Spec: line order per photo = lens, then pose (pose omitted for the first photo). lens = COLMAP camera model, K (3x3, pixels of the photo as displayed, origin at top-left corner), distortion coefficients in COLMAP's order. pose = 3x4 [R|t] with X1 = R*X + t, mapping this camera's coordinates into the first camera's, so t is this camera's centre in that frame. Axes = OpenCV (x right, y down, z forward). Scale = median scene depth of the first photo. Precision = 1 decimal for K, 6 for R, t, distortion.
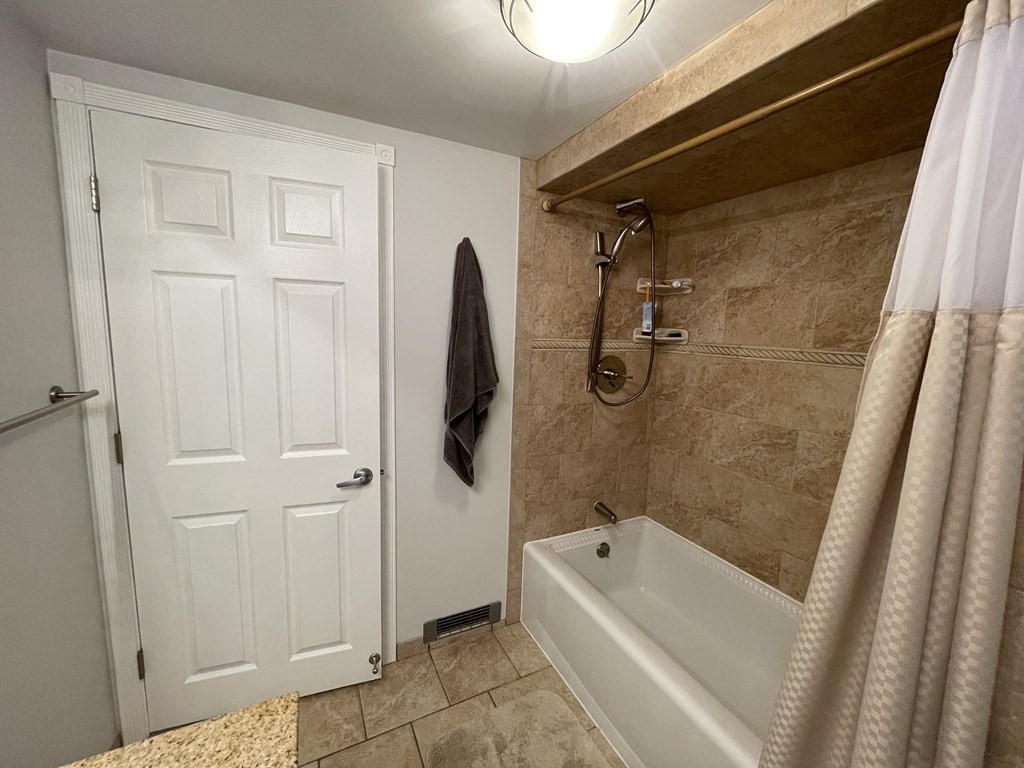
lens RADIAL K [[416.9, 0, 512.1], [0, 416.9, 379.3], [0, 0, 1]] dist [-0.001152, 0.000735]
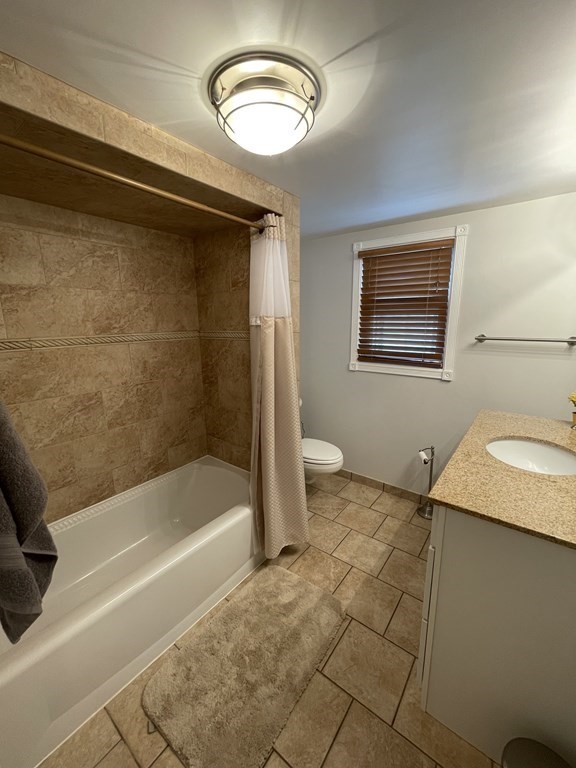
lens RADIAL K [[312.7, 0, 289.1], [0, 312.7, 381.4], [0, 0, 1]] dist [-0.001152, 0.000735]
pose [[-0.432095, -0.205289, 0.878152, -0.564597], [0.108088, 0.954938, 0.276424, -0.141107], [-0.895327, 0.214359, -0.390435, 0.806417]]
